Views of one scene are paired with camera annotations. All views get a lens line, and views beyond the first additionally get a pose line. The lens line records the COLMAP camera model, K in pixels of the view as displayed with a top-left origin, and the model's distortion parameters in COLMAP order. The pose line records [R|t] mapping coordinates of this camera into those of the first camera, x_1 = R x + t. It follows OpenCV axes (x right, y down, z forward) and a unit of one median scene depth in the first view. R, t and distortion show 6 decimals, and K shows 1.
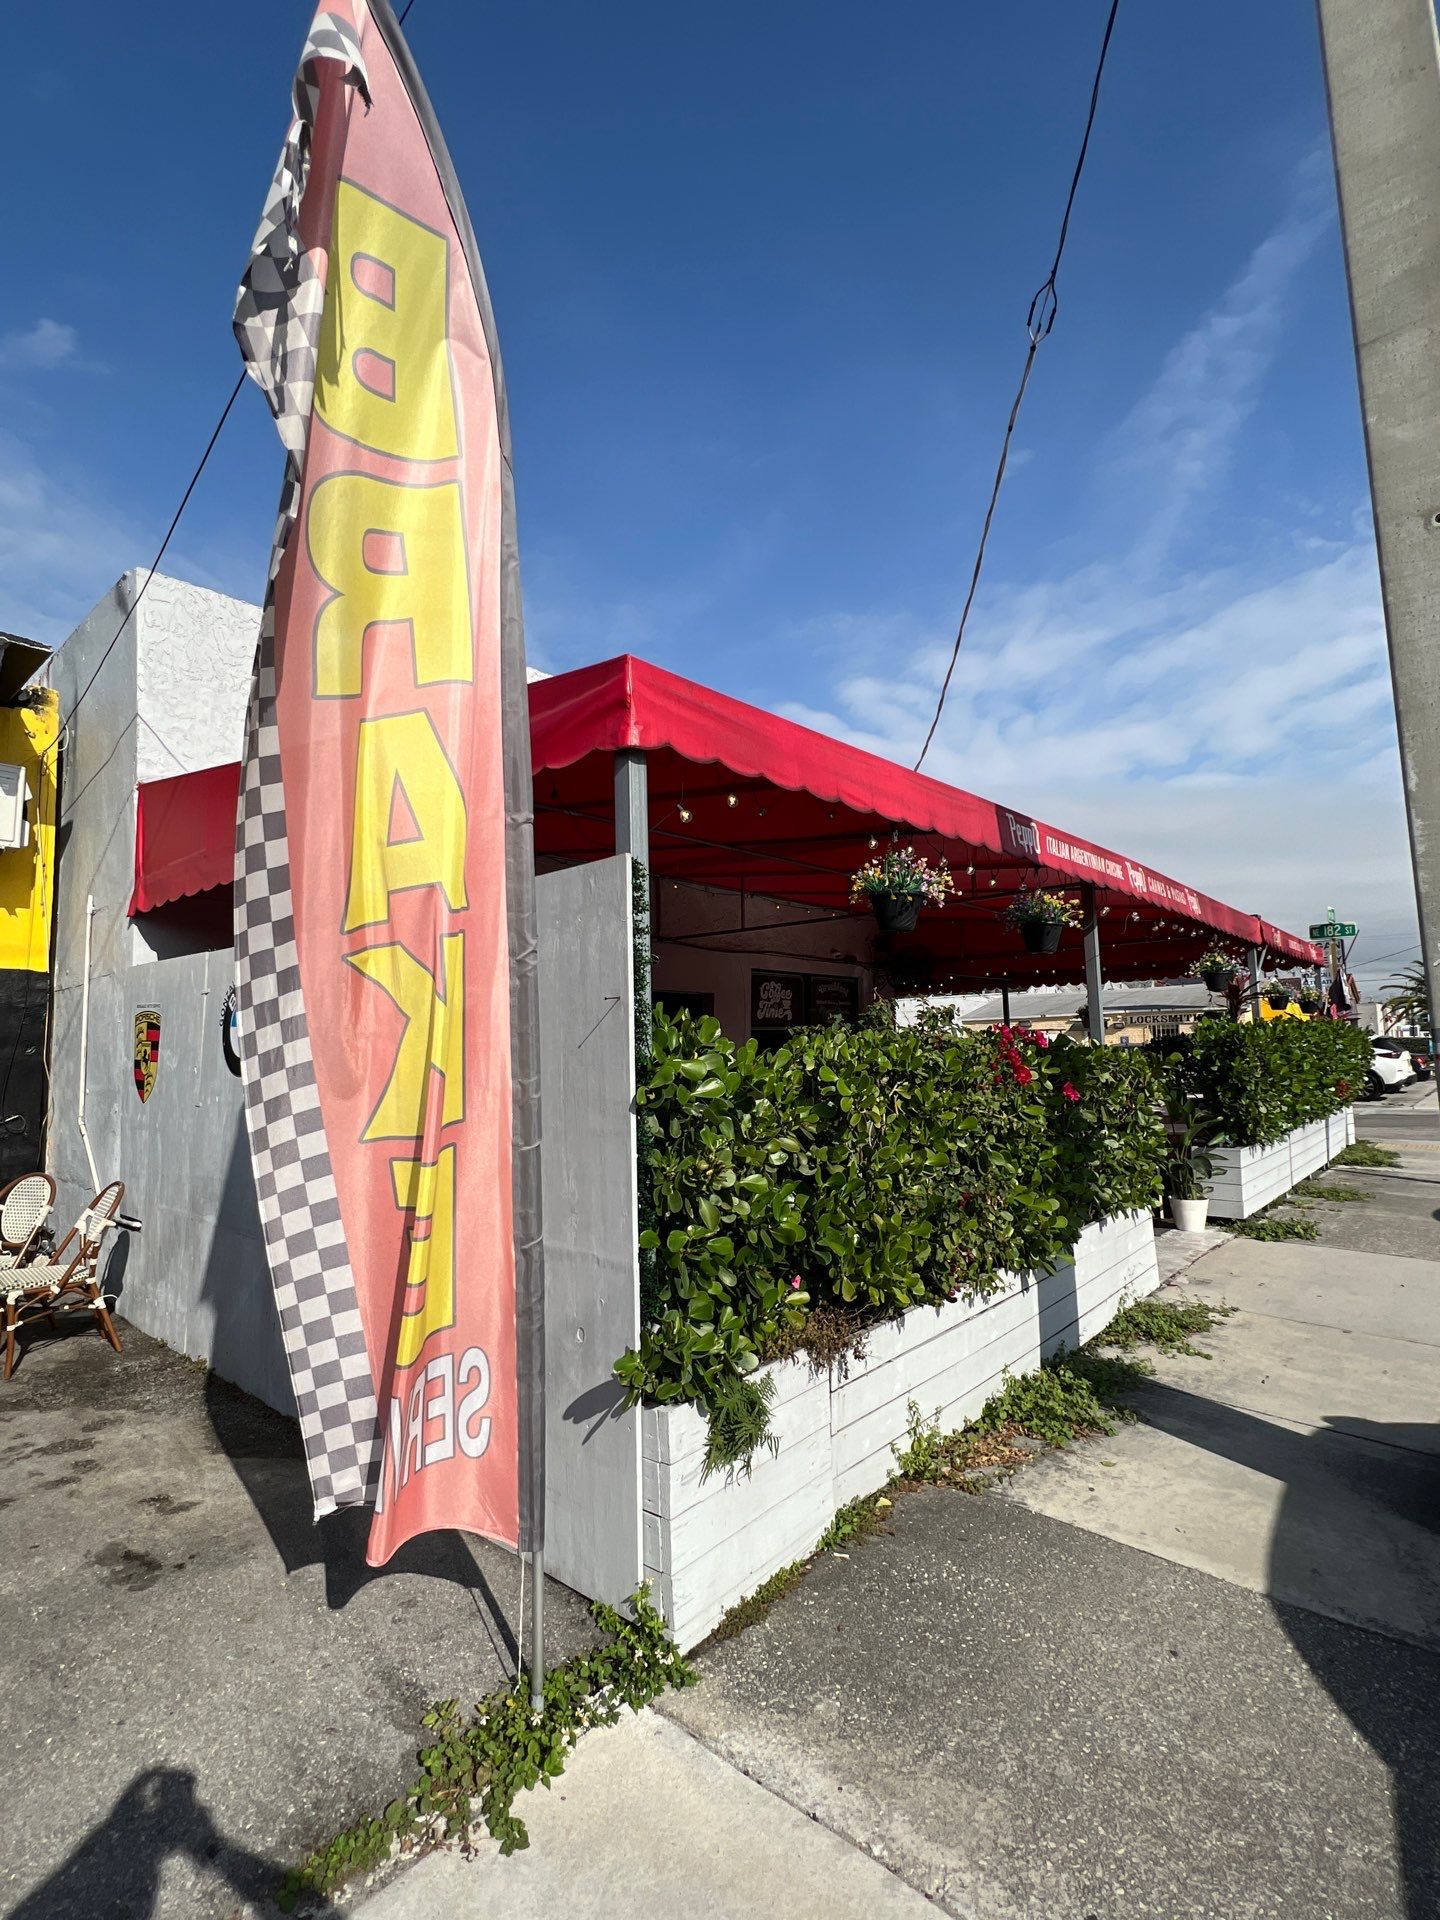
lens RADIAL K [[916.2, 0, 720.0], [0, 916.2, 960.0], [0, 0, 1]] dist [-0.002309, 0.000247]
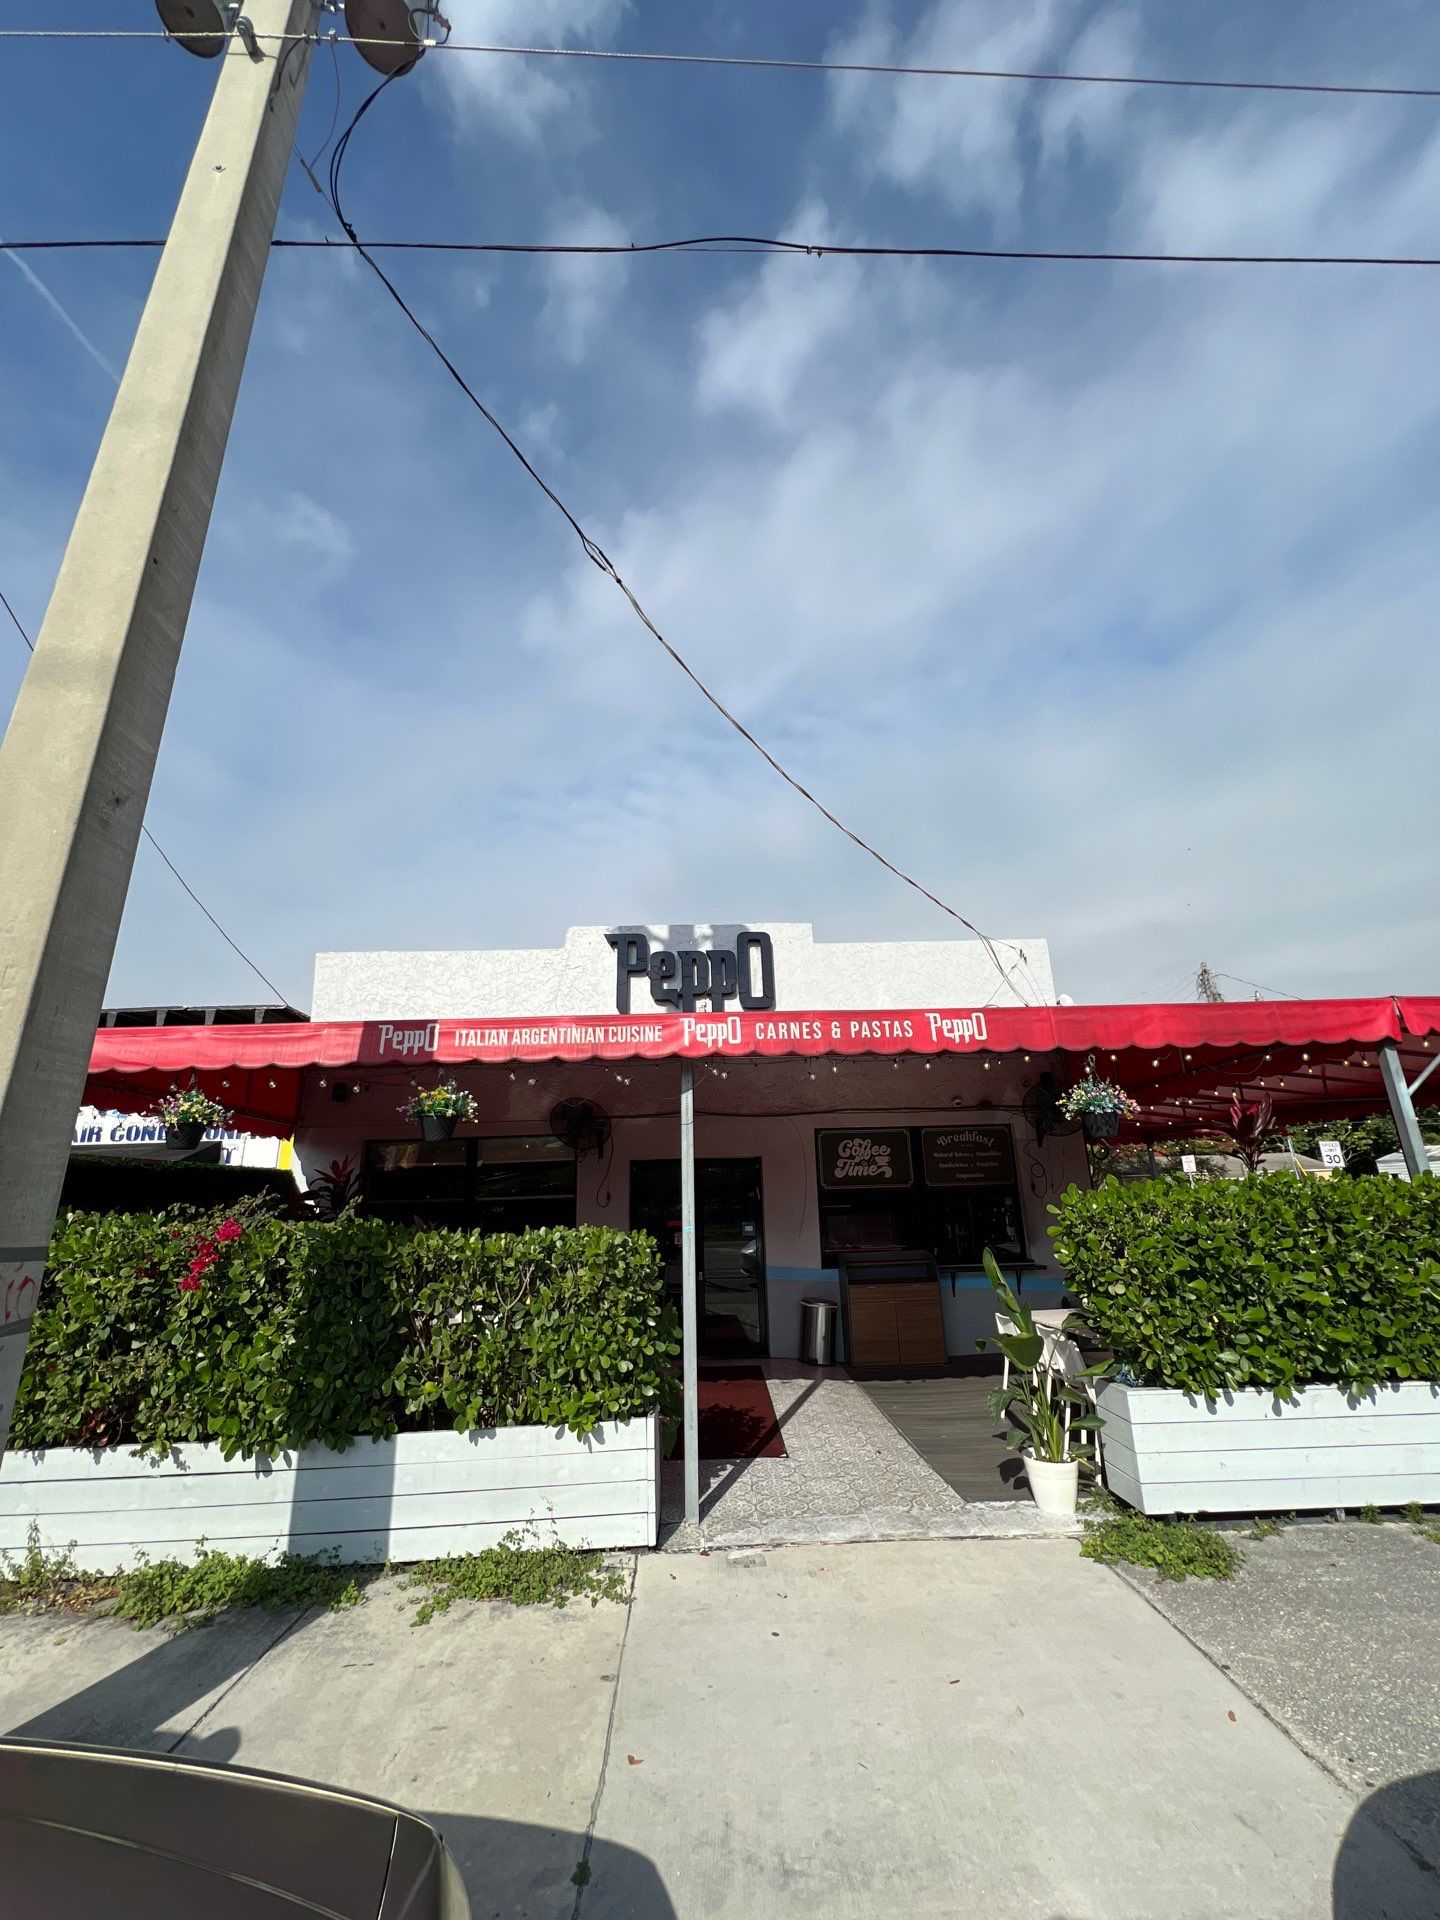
lens RADIAL K [[771.7, 0, 718.6], [0, 771.7, 964.3], [0, 0, 1]] dist [-0.002411, 0.000814]
pose [[0.681151, -0.210555, -0.701213, 1.263116], [0.083637, 0.973862, -0.211180, 0.006265], [0.727350, 0.085199, 0.680958, 0.610221]]
